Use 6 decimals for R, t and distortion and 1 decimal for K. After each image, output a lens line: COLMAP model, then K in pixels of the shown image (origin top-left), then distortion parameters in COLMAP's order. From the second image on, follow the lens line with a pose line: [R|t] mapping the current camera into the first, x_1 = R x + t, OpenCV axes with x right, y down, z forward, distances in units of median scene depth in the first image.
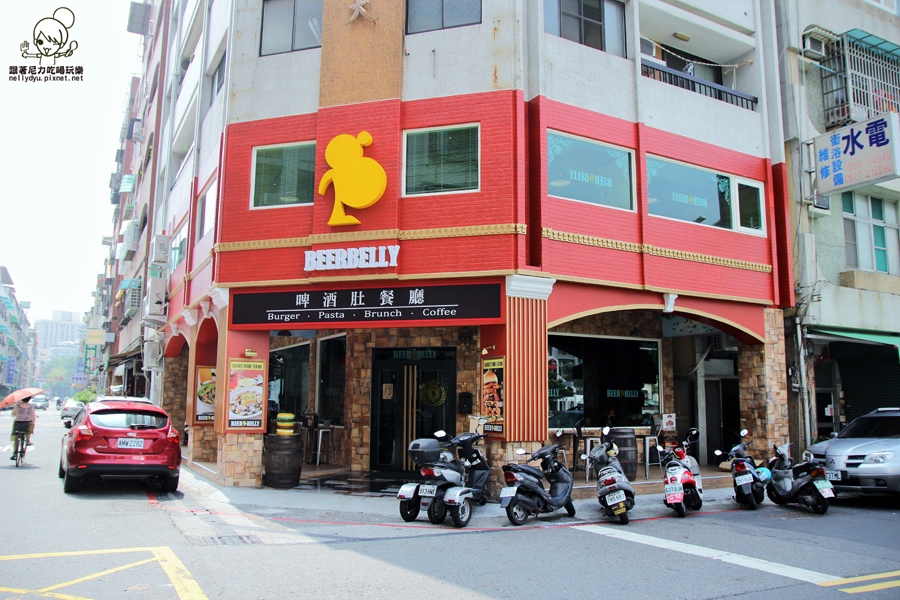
lens RADIAL K [[722.5, 0, 443.5], [0, 722.5, 305.1], [0, 0, 1]] dist [-0.114212, 0.090755]
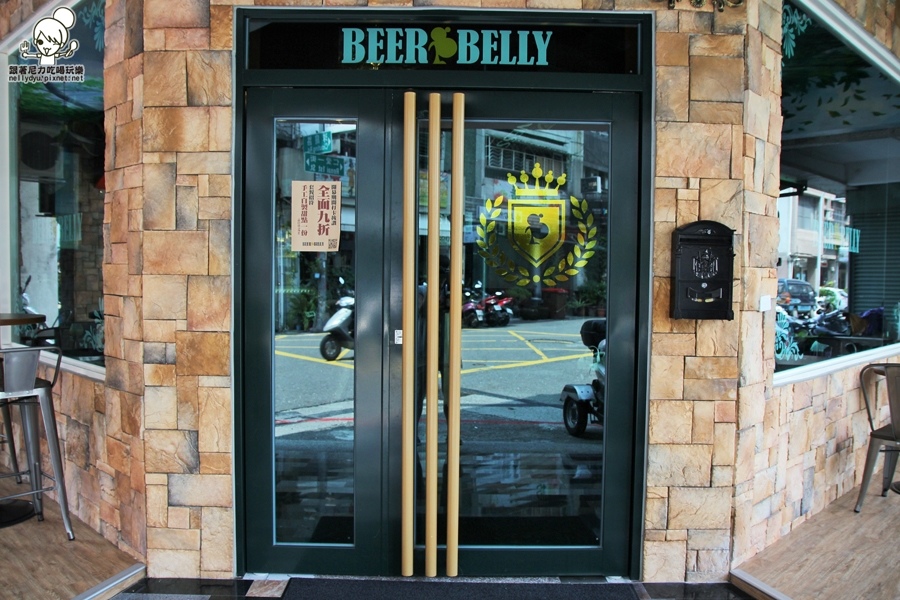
lens RADIAL K [[722.5, 0, 449.4], [0, 722.5, 309.0], [0, 0, 1]] dist [-0.114212, 0.090755]
pose [[0.955654, -0.011375, 0.294272, -0.118640], [-0.041816, 0.983887, 0.173830, 0.124862], [-0.291508, -0.178427, 0.939780, 0.904849]]
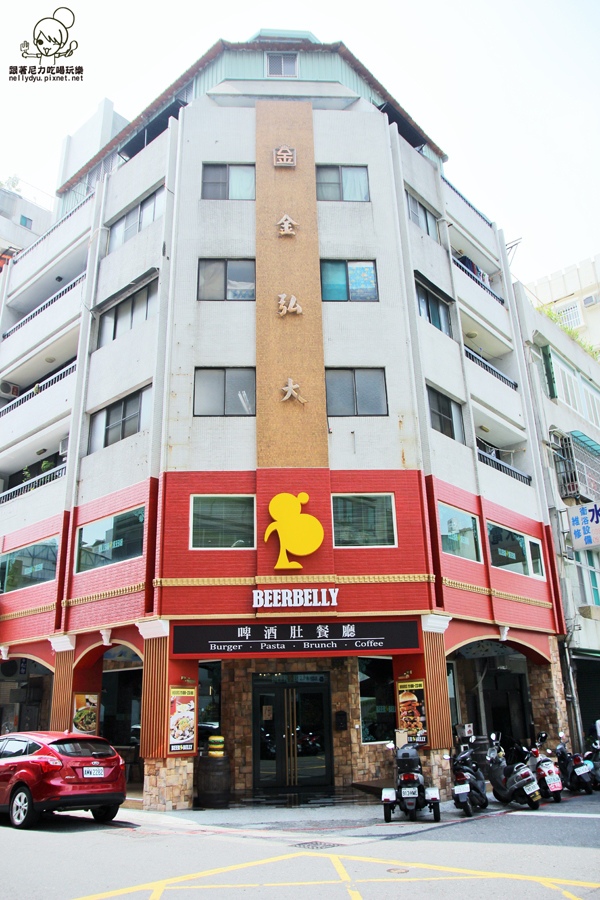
lens RADIAL K [[722.5, 0, 299.4], [0, 722.5, 452.0], [0, 0, 1]] dist [-0.114212, 0.090755]
pose [[0.939098, 0.087054, 0.332442, -0.502132], [-0.009703, 0.973713, -0.227570, -0.026985], [-0.343514, 0.210484, 0.915257, -0.133732]]
